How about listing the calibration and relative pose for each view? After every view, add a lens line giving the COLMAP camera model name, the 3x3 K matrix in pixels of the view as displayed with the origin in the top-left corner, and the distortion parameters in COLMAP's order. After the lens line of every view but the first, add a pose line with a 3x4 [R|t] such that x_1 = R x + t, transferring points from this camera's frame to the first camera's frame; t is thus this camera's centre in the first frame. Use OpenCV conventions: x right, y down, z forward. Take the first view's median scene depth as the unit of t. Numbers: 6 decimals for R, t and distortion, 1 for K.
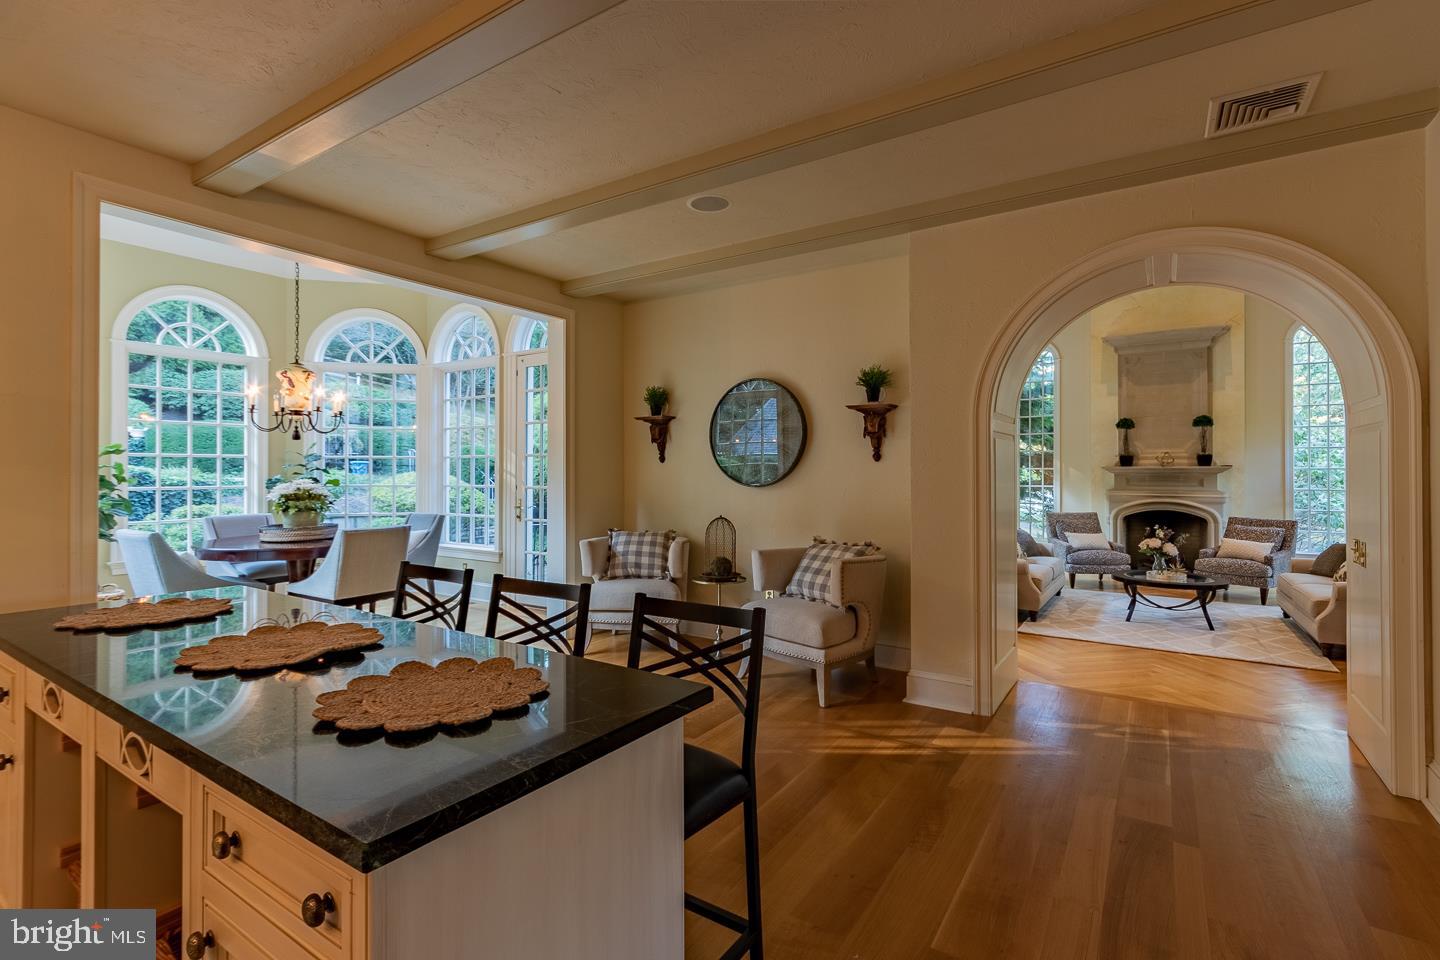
lens RADIAL K [[678.3, 0, 719.3], [0, 678.3, 465.5], [0, 0, 1]] dist [0.016113, -0.000066]
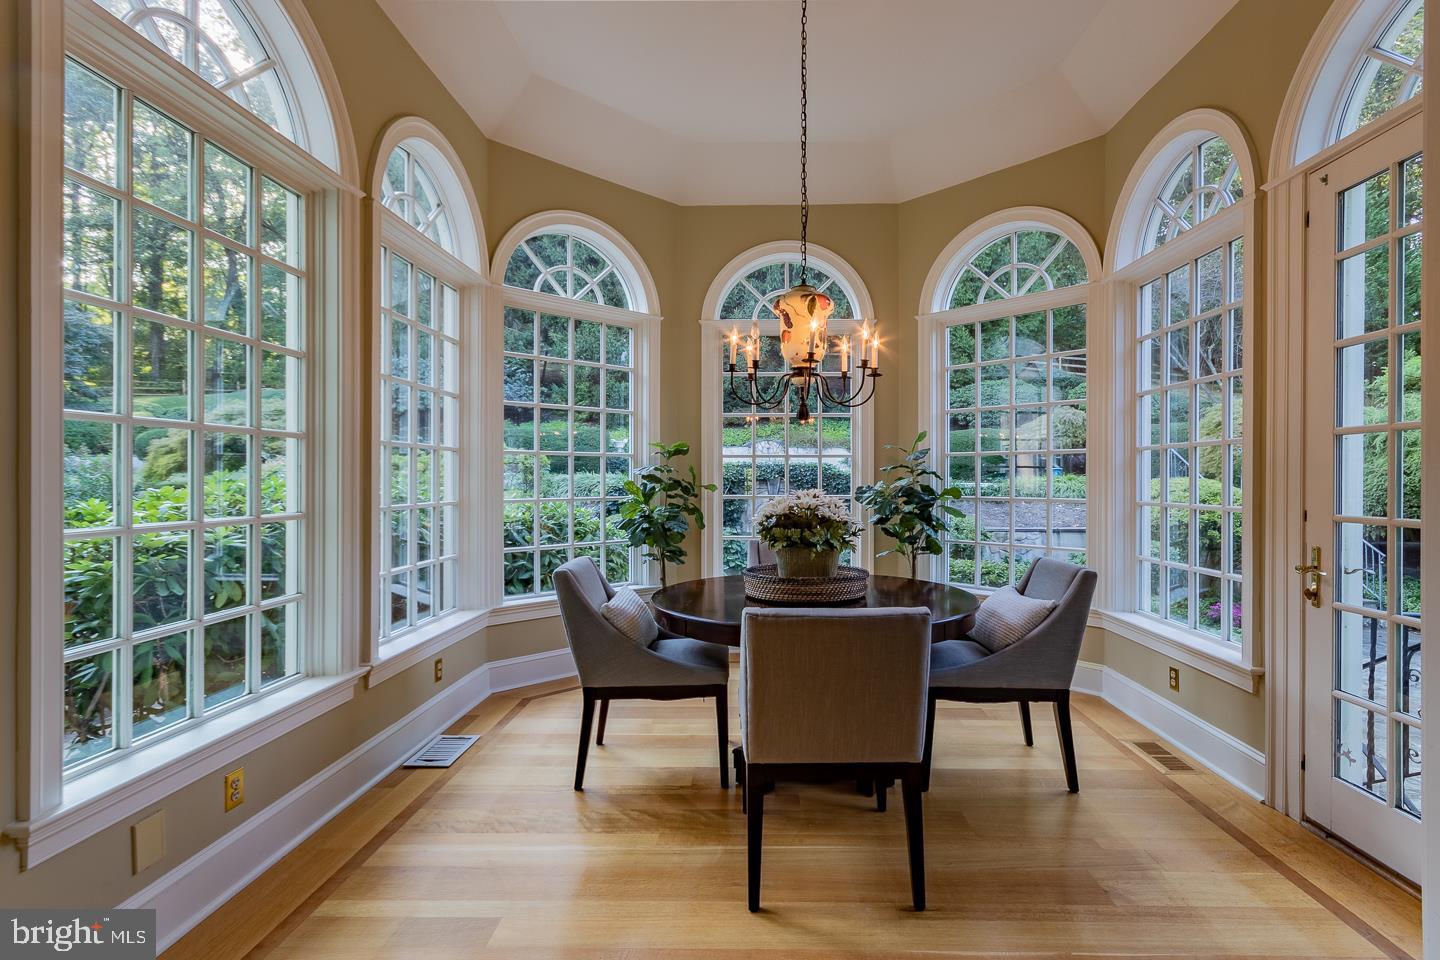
lens RADIAL K [[658.6, 0, 729.9], [0, 658.6, 481.4], [0, 0, 1]] dist [0.009346, 0.000249]
pose [[0.509088, 0.002861, -0.860710, -0.142193], [0.011856, 0.999876, 0.010336, 0.004685], [0.860633, -0.015466, 0.508991, 0.532522]]
